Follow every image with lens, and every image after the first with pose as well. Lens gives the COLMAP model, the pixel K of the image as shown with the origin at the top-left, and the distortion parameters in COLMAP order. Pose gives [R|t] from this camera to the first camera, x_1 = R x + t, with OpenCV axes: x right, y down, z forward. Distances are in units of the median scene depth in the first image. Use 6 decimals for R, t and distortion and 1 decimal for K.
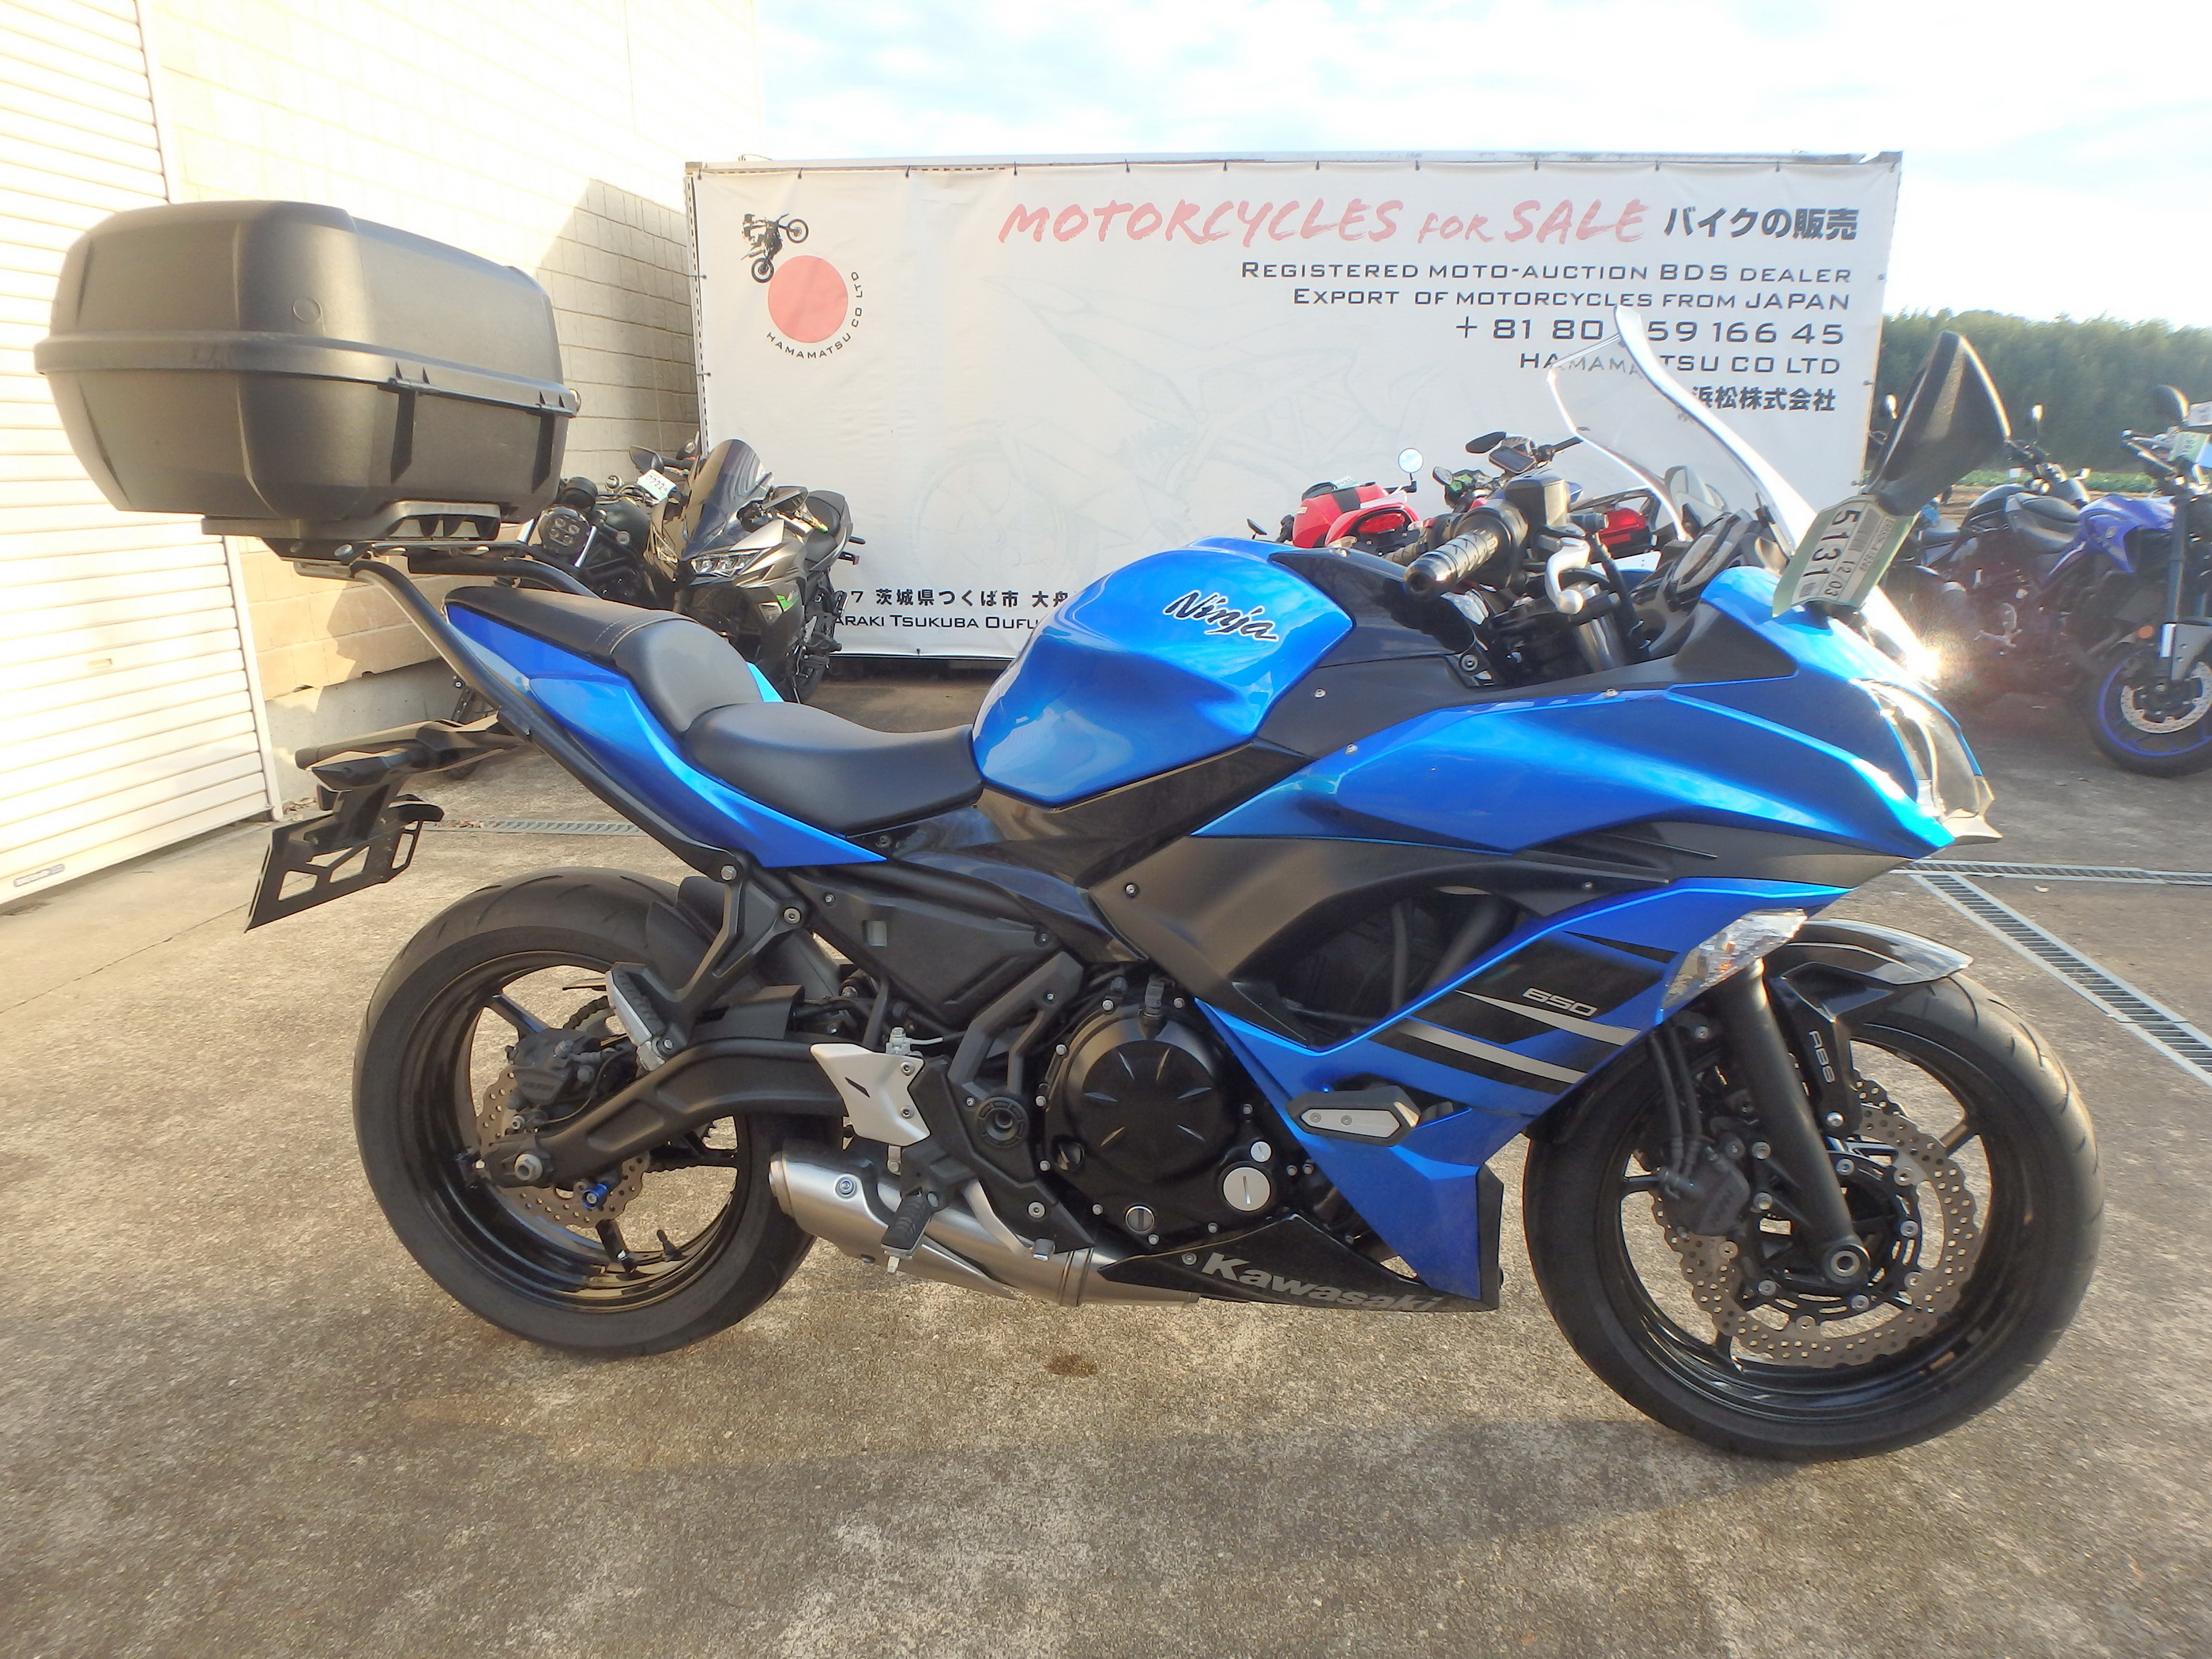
lens RADIAL K [[1386.4, 0, 1102.6], [0, 1386.4, 788.7], [0, 0, 1]] dist [-0.044149, 0.008502]
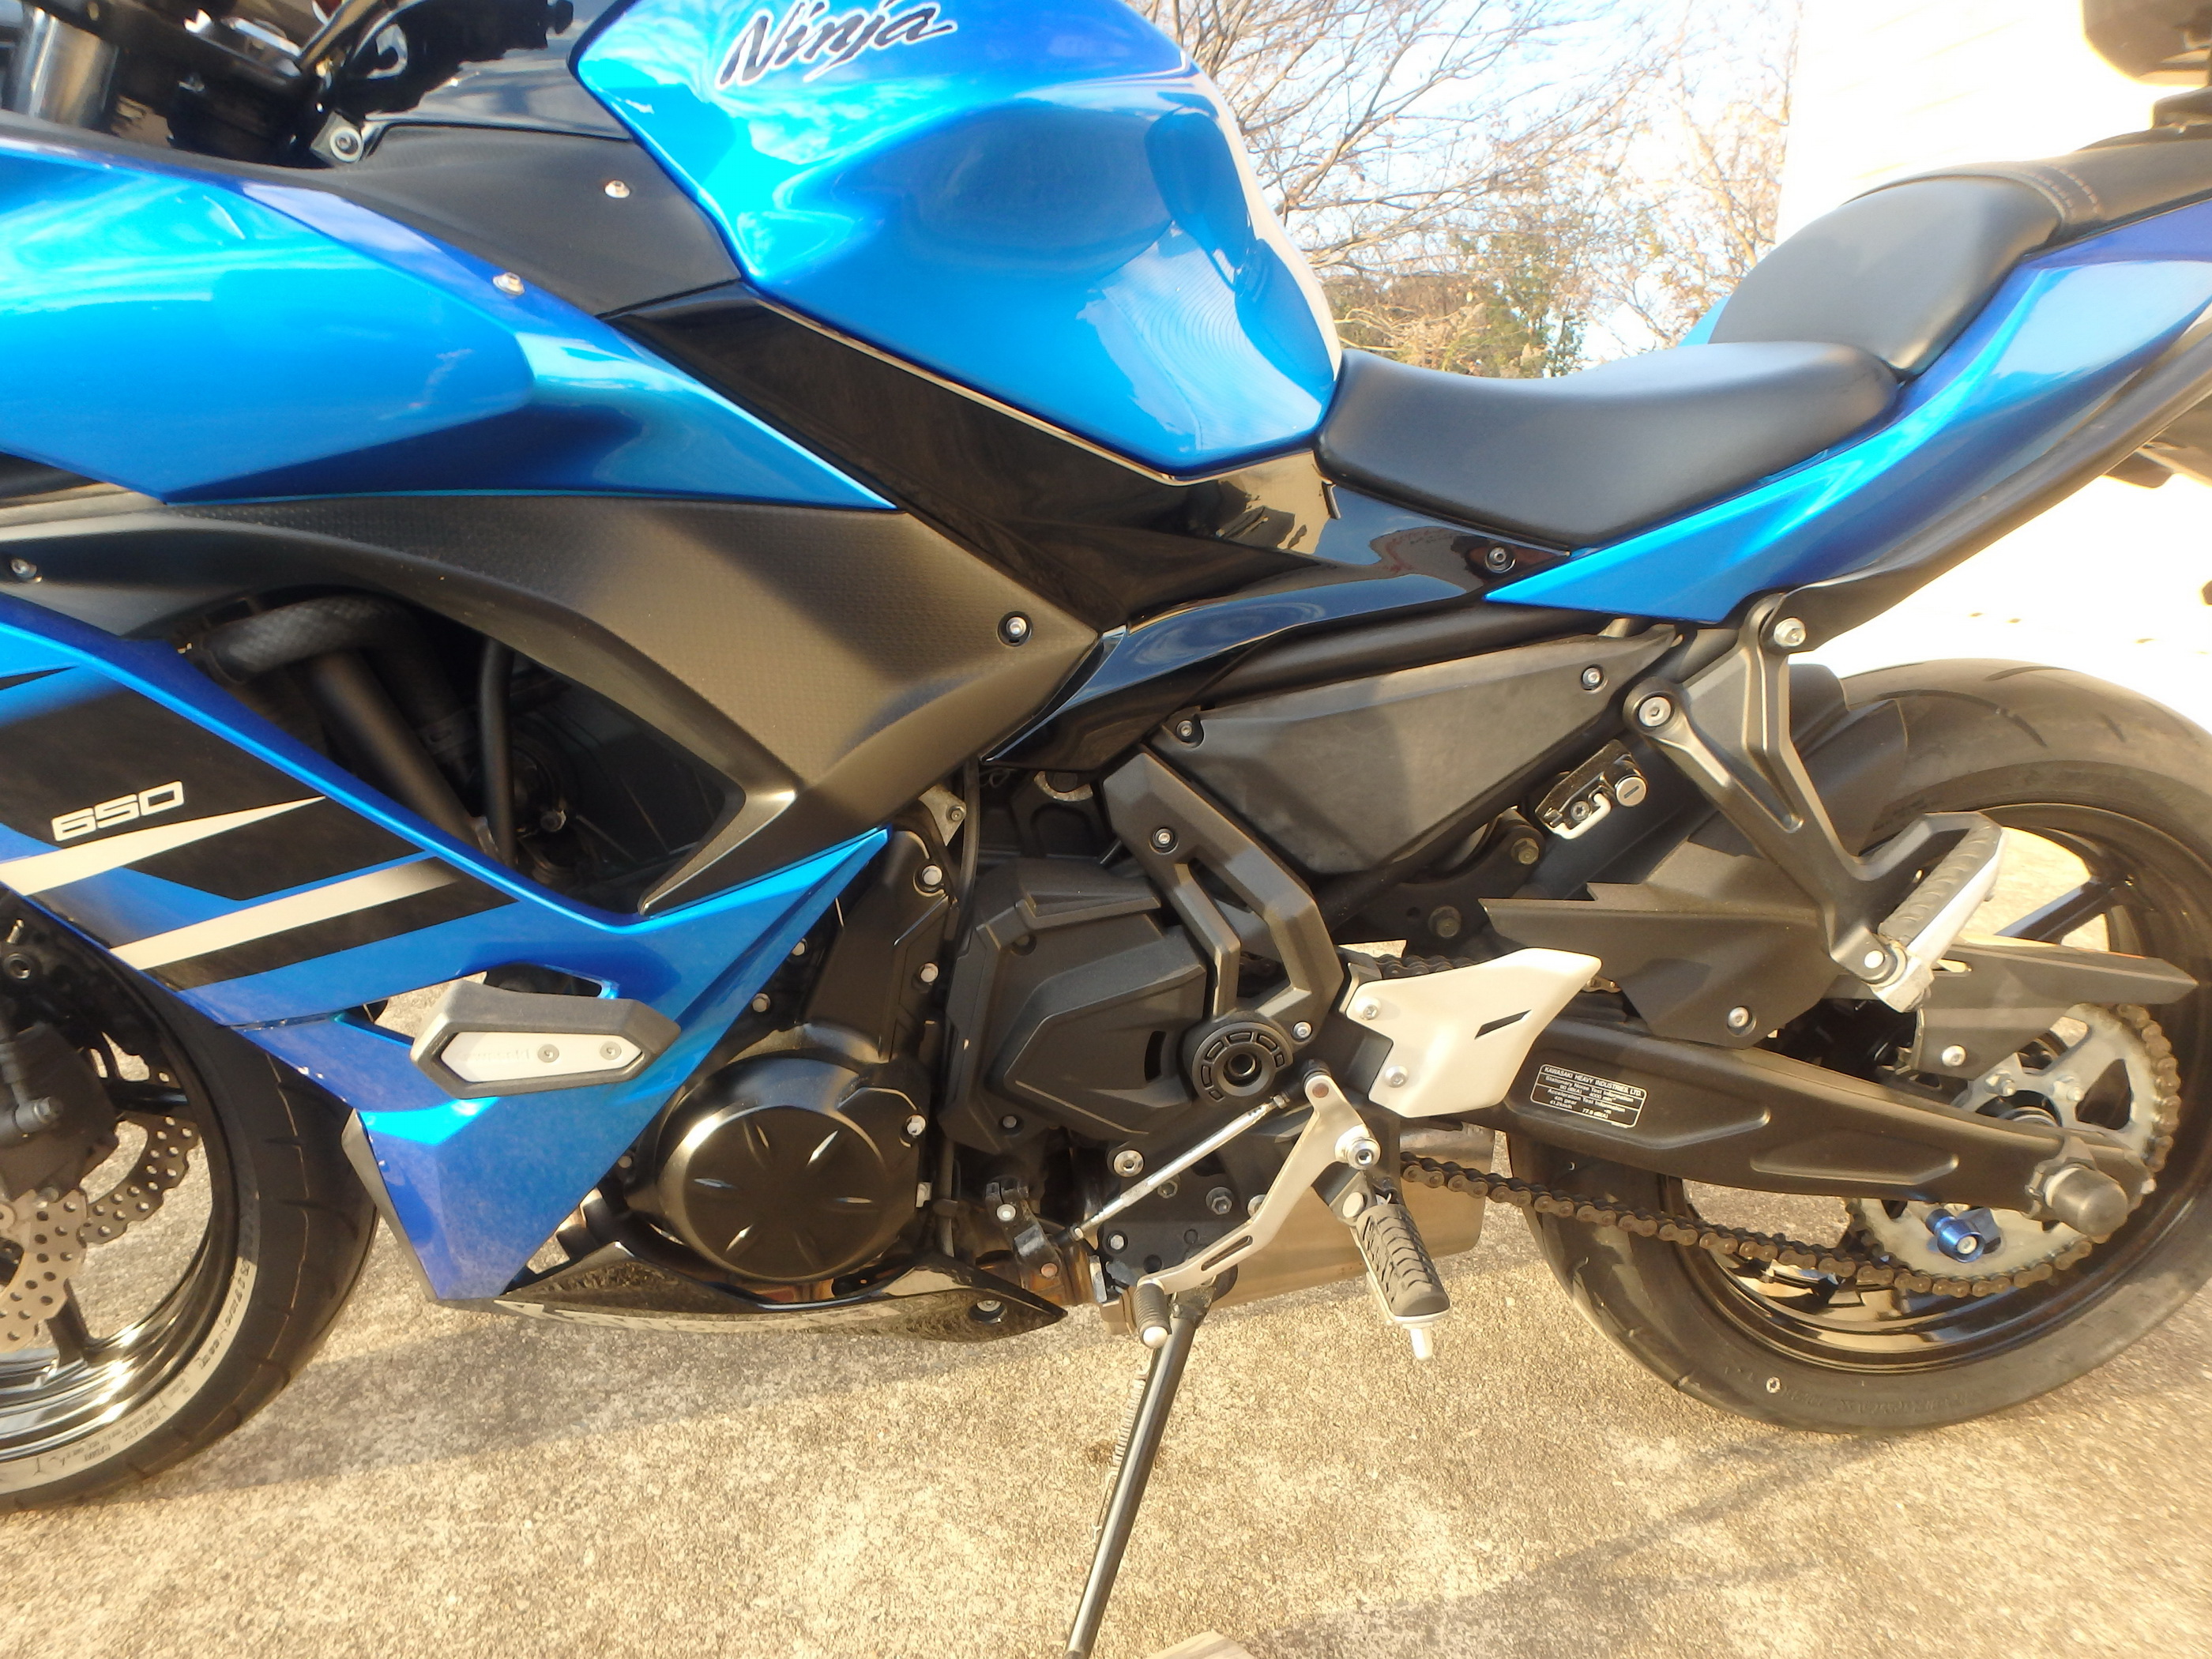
lens RADIAL K [[1386.4, 0, 1111.4], [0, 1386.4, 839.3], [0, 0, 1]] dist [-0.044149, 0.008502]
pose [[-0.967998, 0.059347, -0.243842, 0.121080], [-0.069316, 0.870612, 0.487062, -0.120243], [0.241197, 0.488377, -0.838637, 1.412392]]
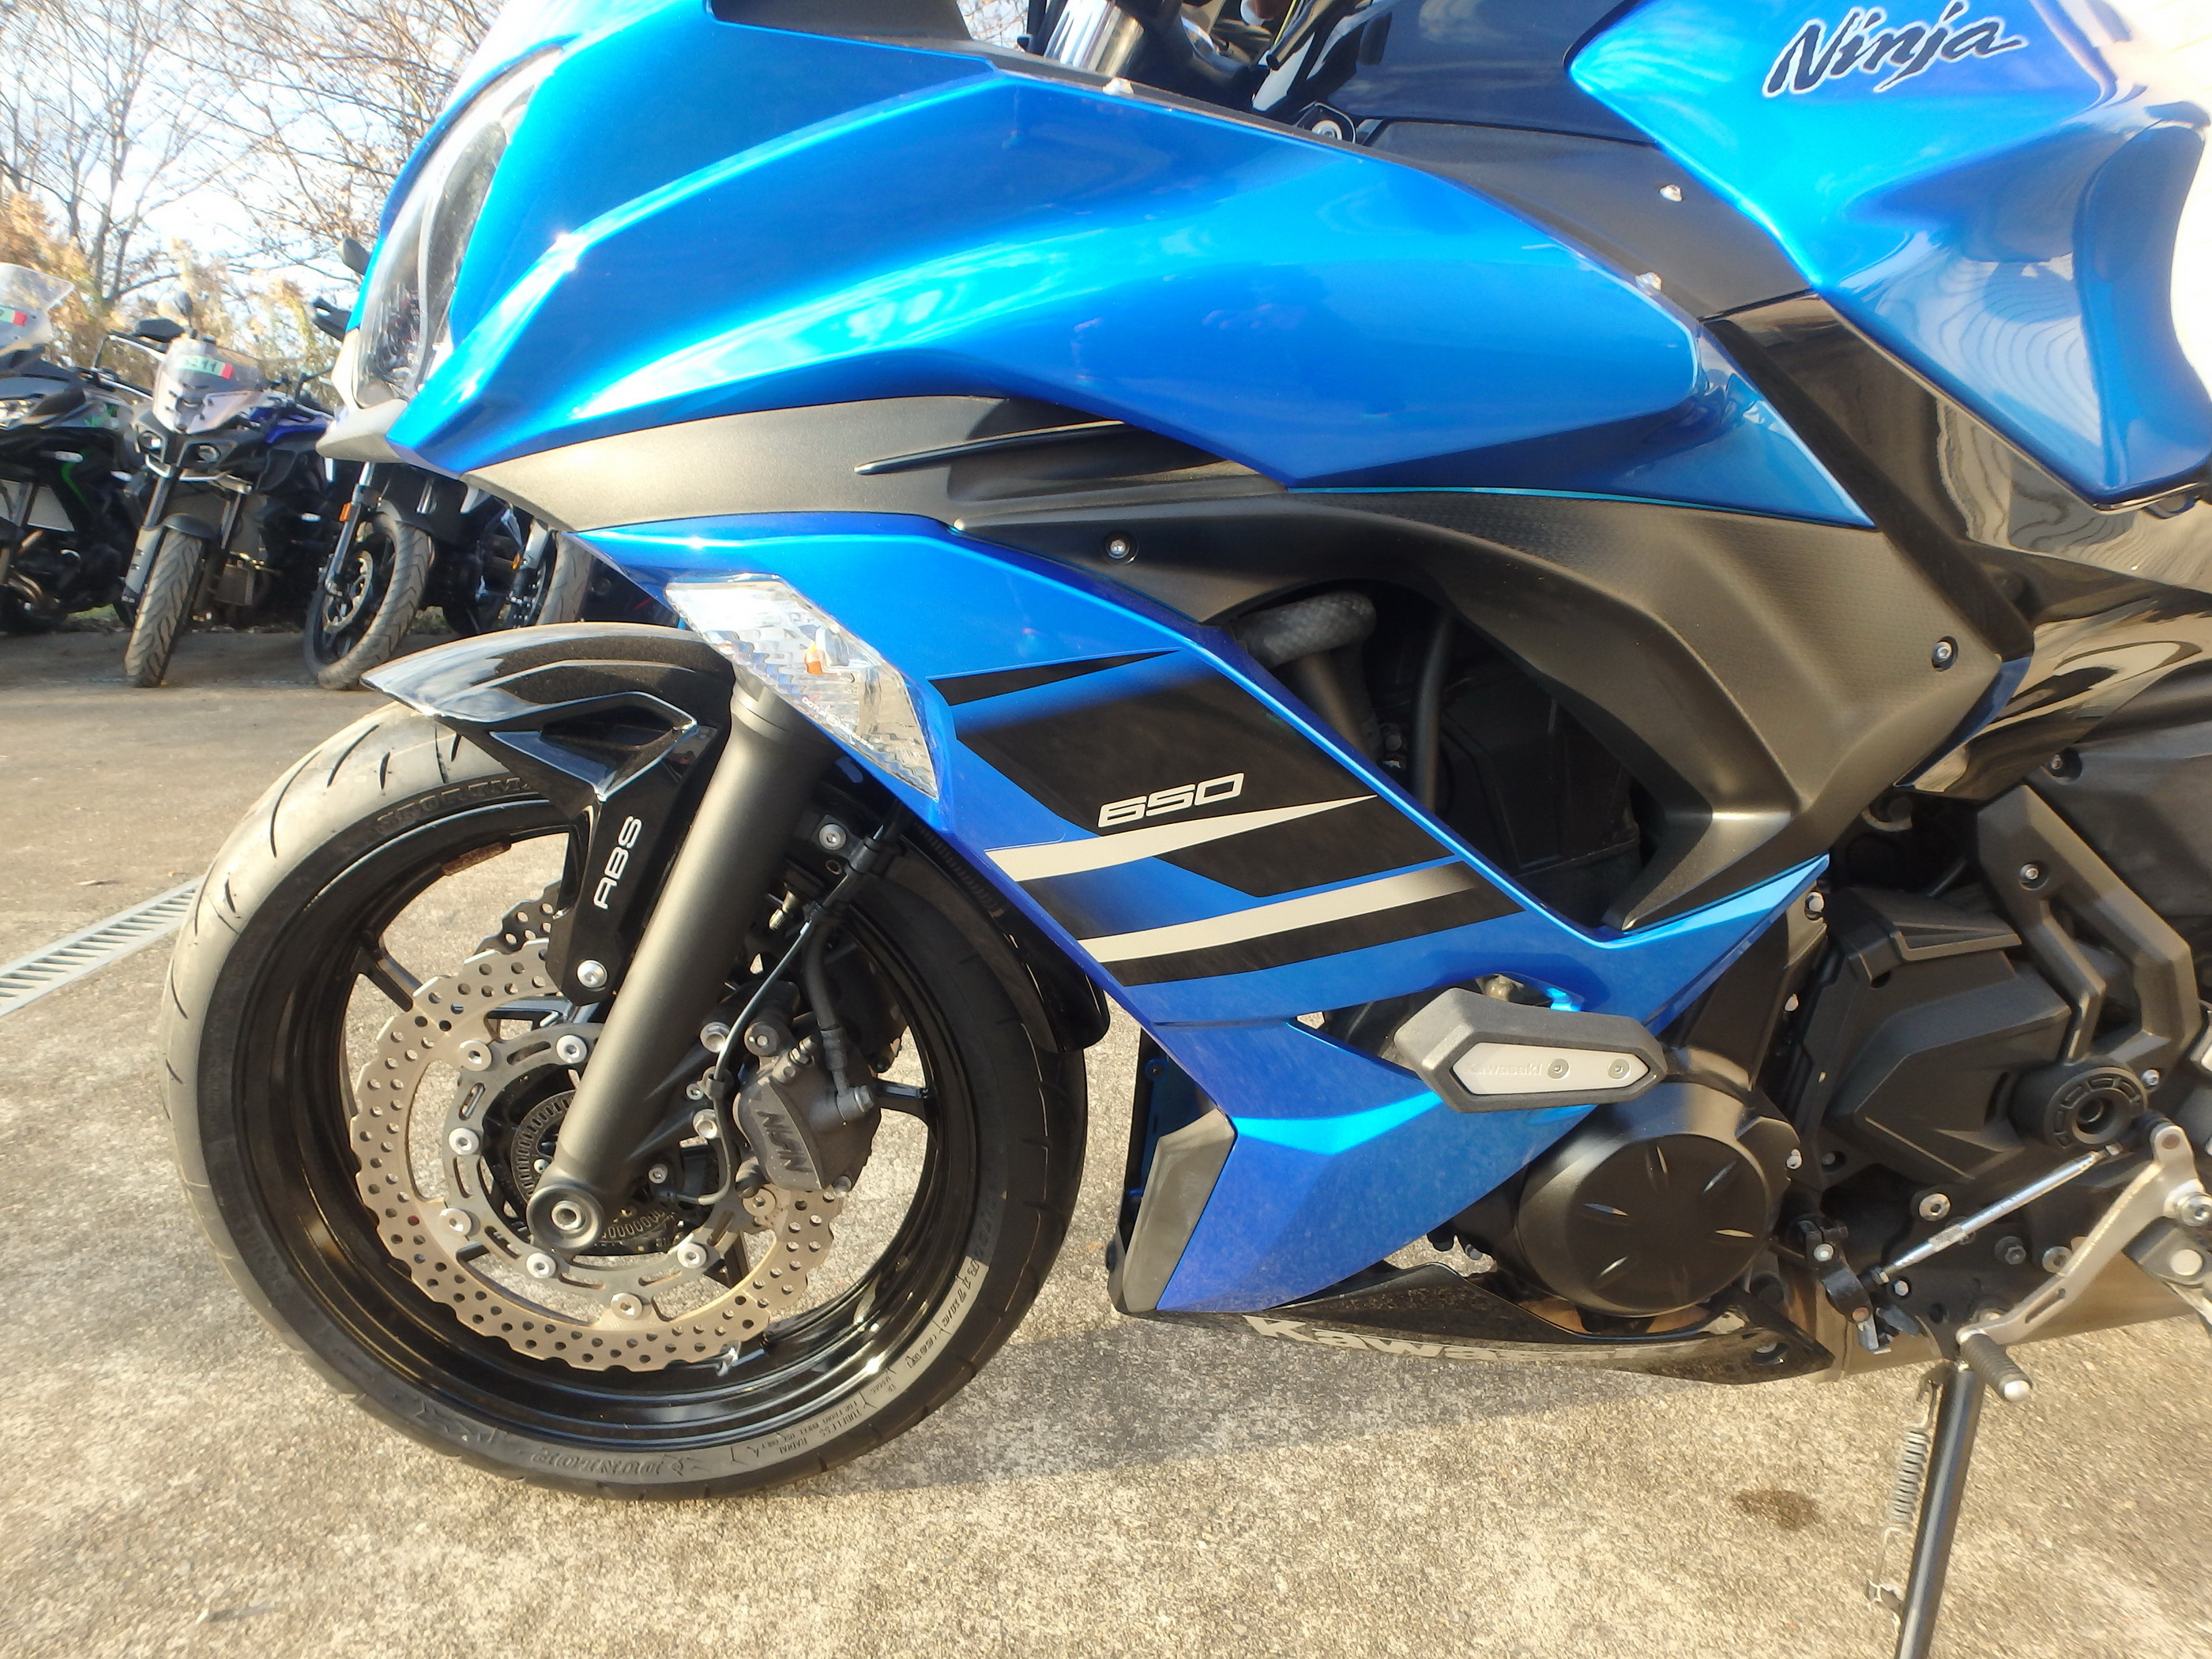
lens RADIAL K [[1386.4, 0, 1109.6], [0, 1386.4, 836.6], [0, 0, 1]] dist [-0.044149, 0.008502]
pose [[-0.985594, 0.016395, -0.168335, 0.366216], [-0.065982, 0.879155, 0.471945, -0.095164], [0.155730, 0.476253, -0.865408, 1.358044]]
